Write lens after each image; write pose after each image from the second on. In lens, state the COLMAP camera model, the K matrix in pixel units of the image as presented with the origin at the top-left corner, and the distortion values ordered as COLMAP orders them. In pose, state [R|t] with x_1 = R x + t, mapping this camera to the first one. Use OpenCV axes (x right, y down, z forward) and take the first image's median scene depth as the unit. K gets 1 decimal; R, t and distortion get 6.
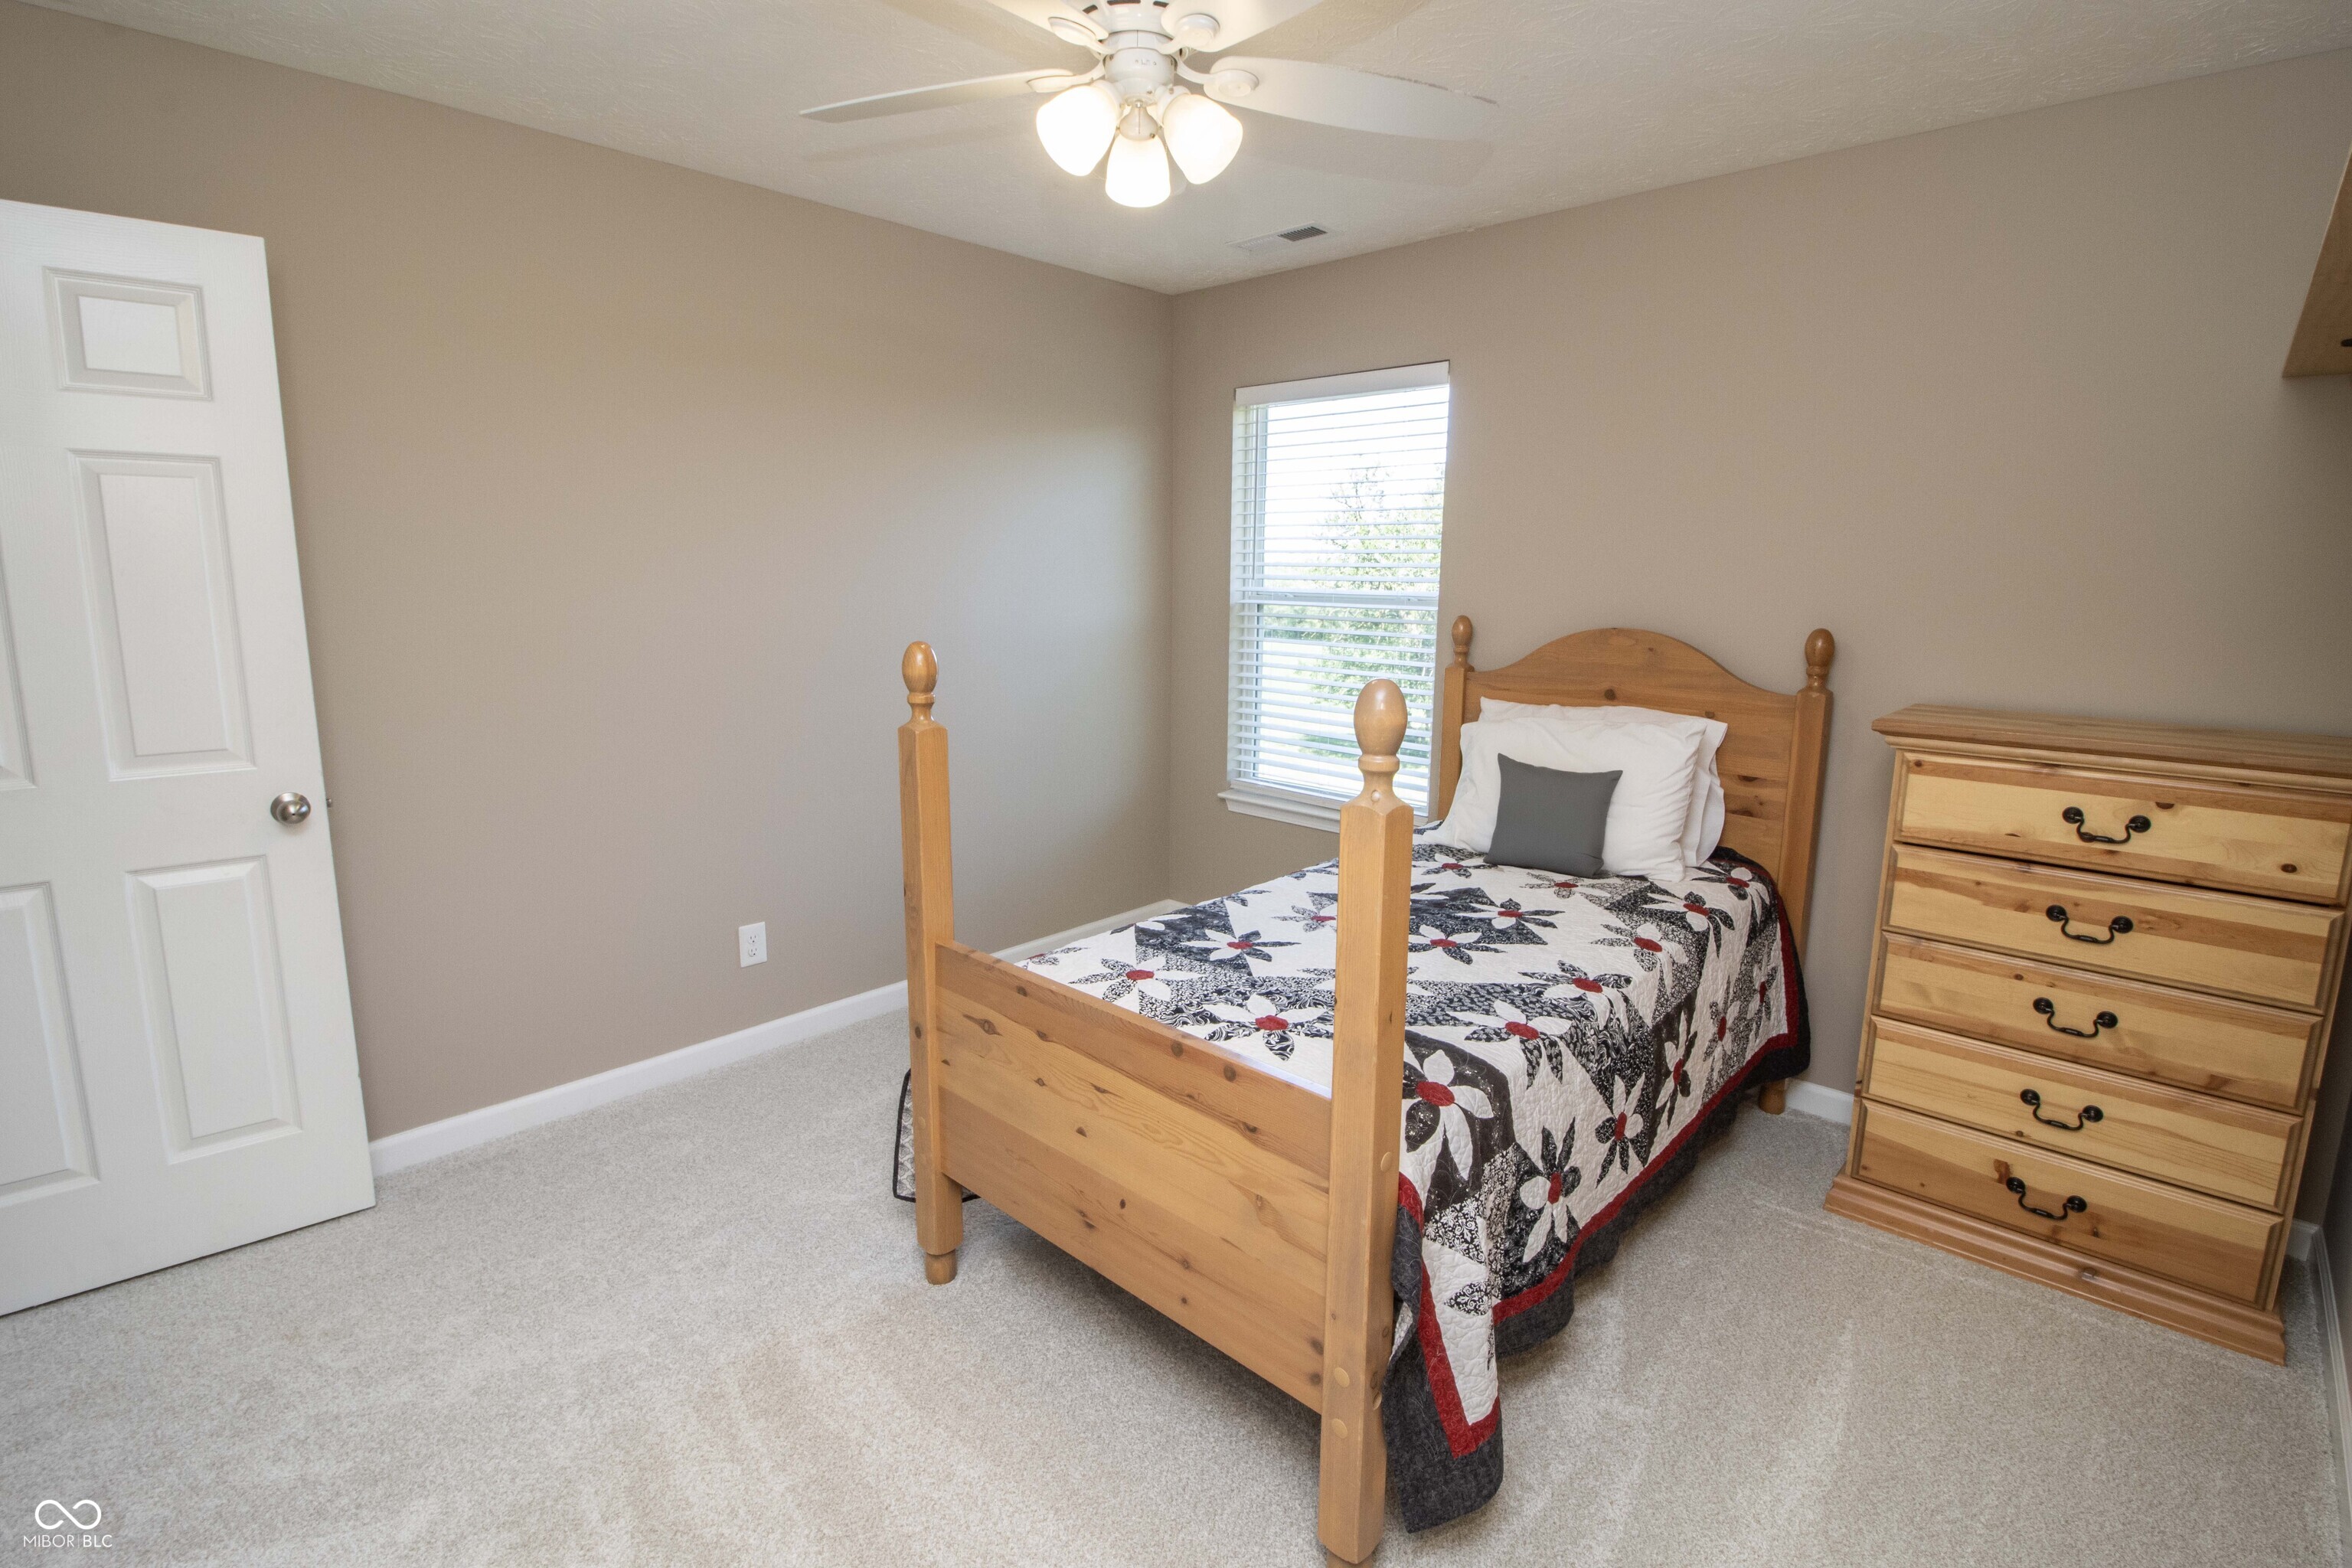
lens RADIAL K [[1104.0, 0, 1173.7], [0, 1104.0, 758.3], [0, 0, 1]] dist [0.000871, -0.013202]
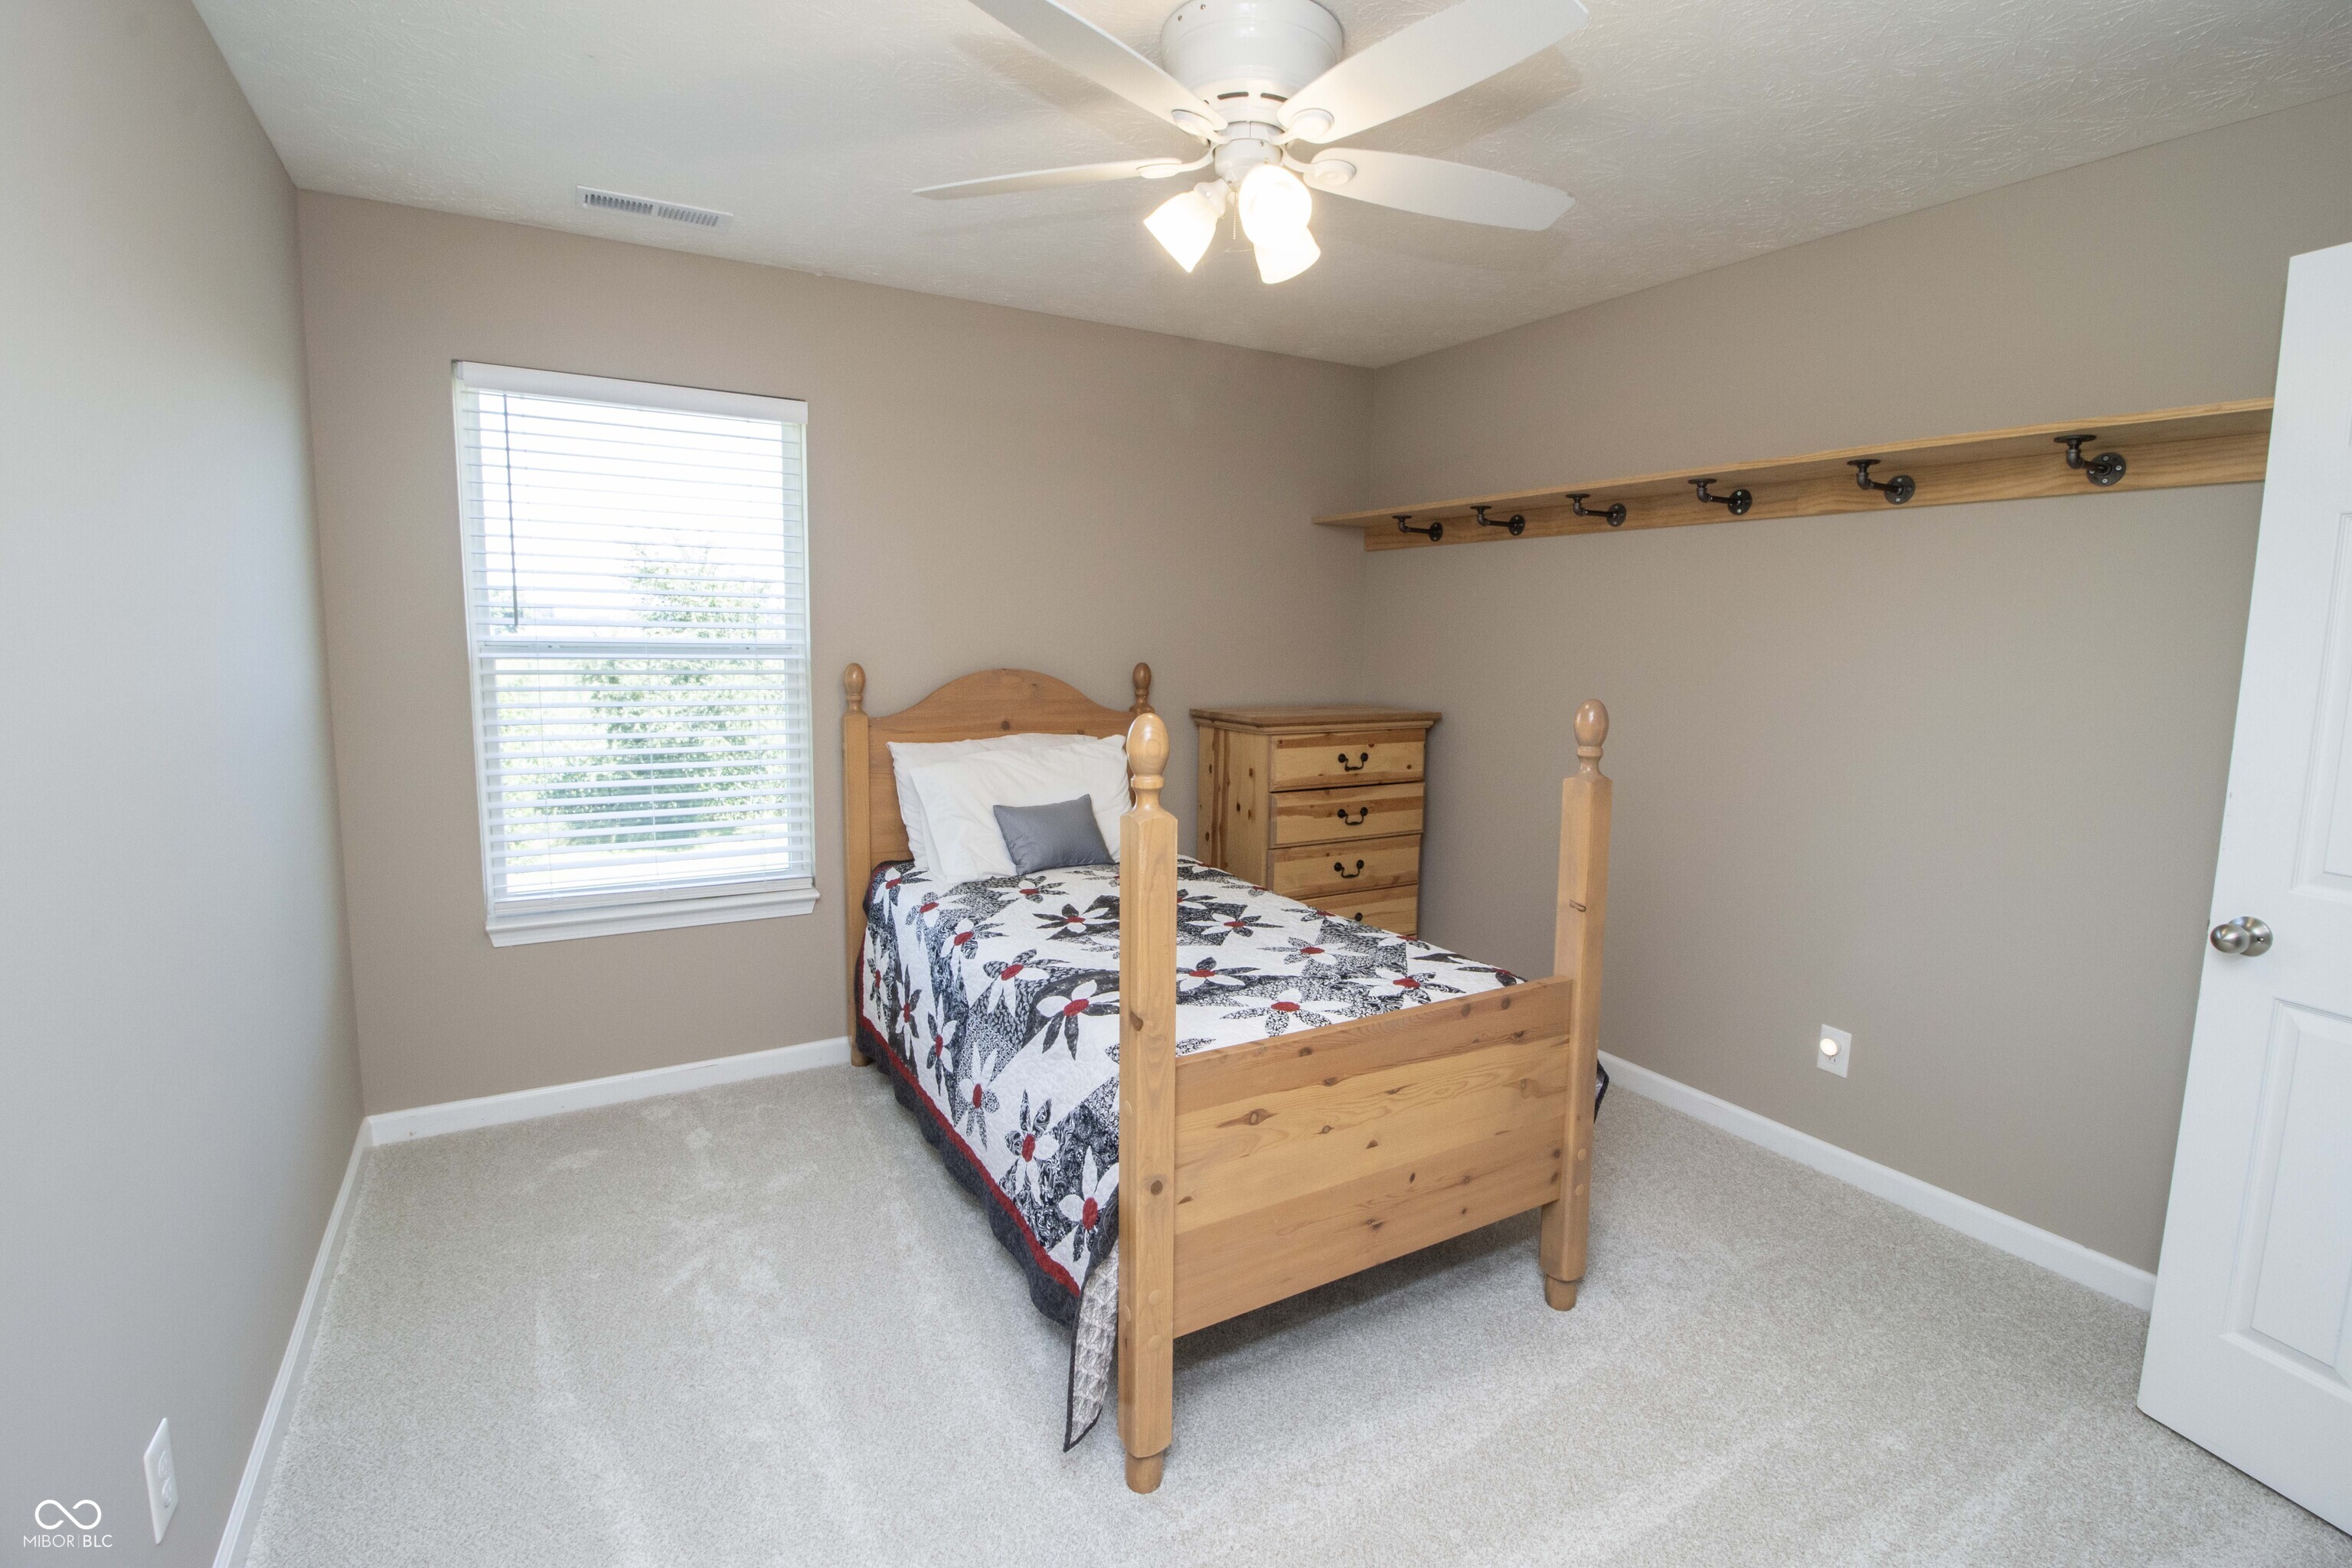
lens RADIAL K [[1104.0, 0, 1173.7], [0, 1104.0, 758.3], [0, 0, 1]] dist [0.000871, -0.013202]
pose [[0.278779, -0.117918, 0.953088, -0.986583], [0.145690, 0.986140, 0.079393, -0.131971], [-0.949240, 0.116722, 0.292095, 0.720585]]
